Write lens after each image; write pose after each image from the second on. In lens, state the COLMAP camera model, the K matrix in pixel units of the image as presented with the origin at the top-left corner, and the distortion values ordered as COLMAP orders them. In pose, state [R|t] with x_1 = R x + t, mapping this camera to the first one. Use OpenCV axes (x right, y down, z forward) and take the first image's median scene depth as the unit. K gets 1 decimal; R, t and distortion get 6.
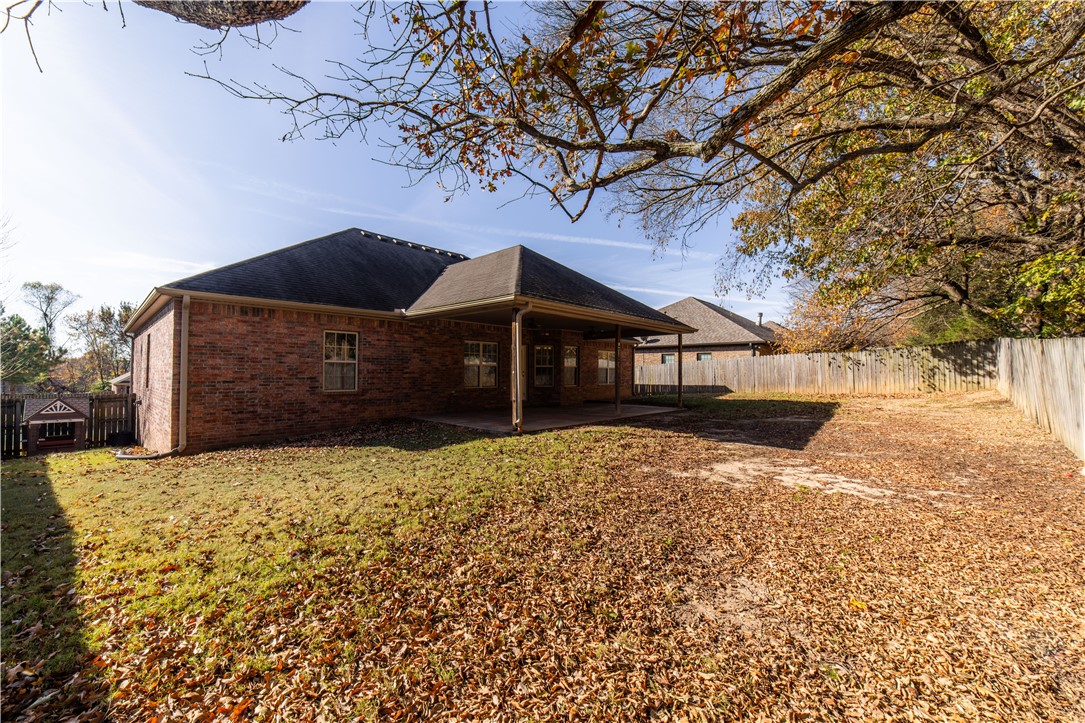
lens RADIAL K [[414.2, 0, 539.6], [0, 414.2, 368.4], [0, 0, 1]] dist [-0.002082, -0.000140]
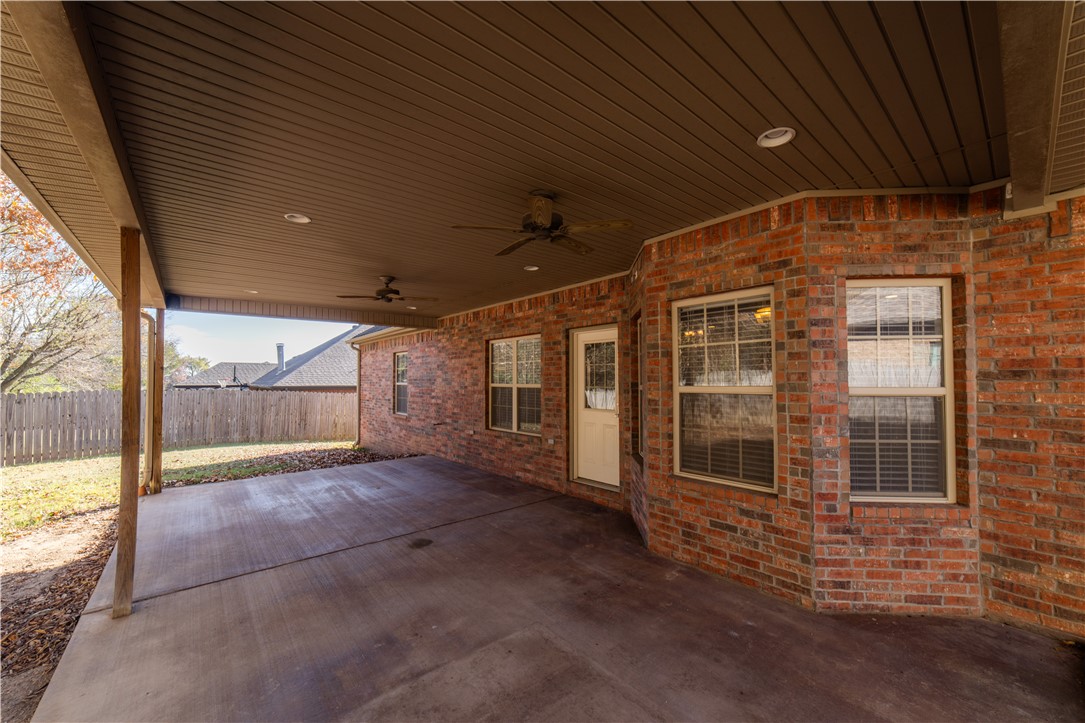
lens RADIAL K [[414.2, 0, 539.6], [0, 414.2, 368.4], [0, 0, 1]] dist [-0.002082, -0.000140]
pose [[-0.115057, -0.037936, -0.992634, 0.313368], [-0.000437, 0.999272, -0.038139, -0.010143], [0.993359, -0.003955, -0.114990, 0.999297]]
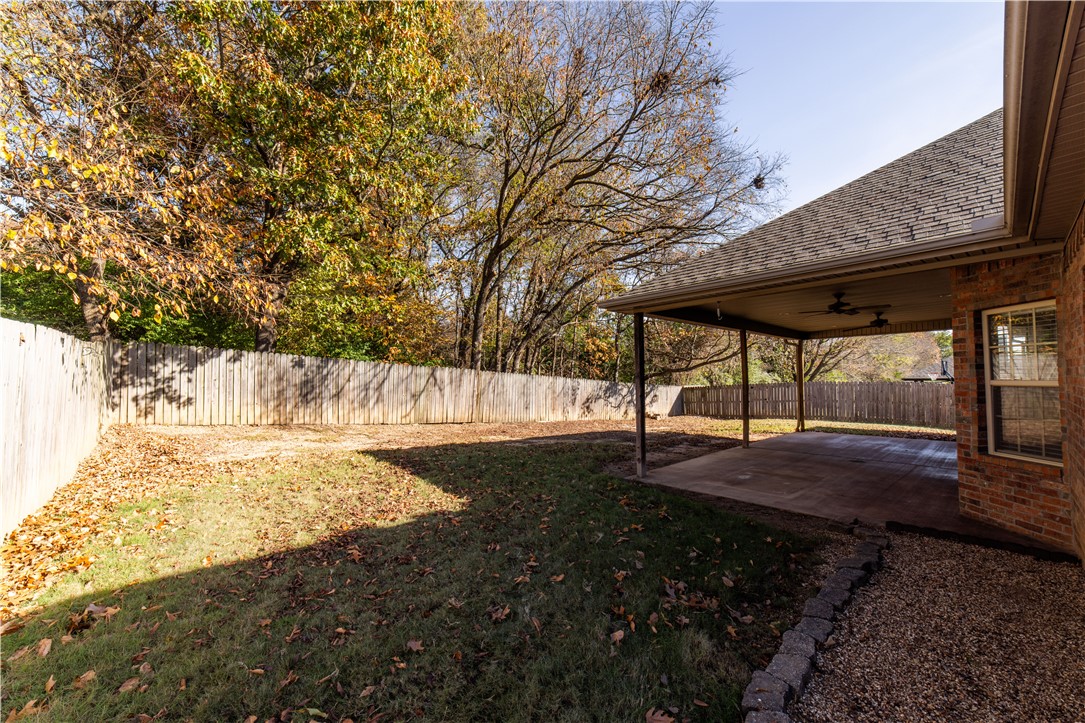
lens RADIAL K [[414.2, 0, 539.6], [0, 414.2, 368.4], [0, 0, 1]] dist [-0.002082, -0.000140]
pose [[-0.996792, 0.002566, 0.079993, 0.399144], [0.000804, 0.999757, -0.022045, -0.010914], [-0.080030, -0.021910, -0.996552, 1.430796]]
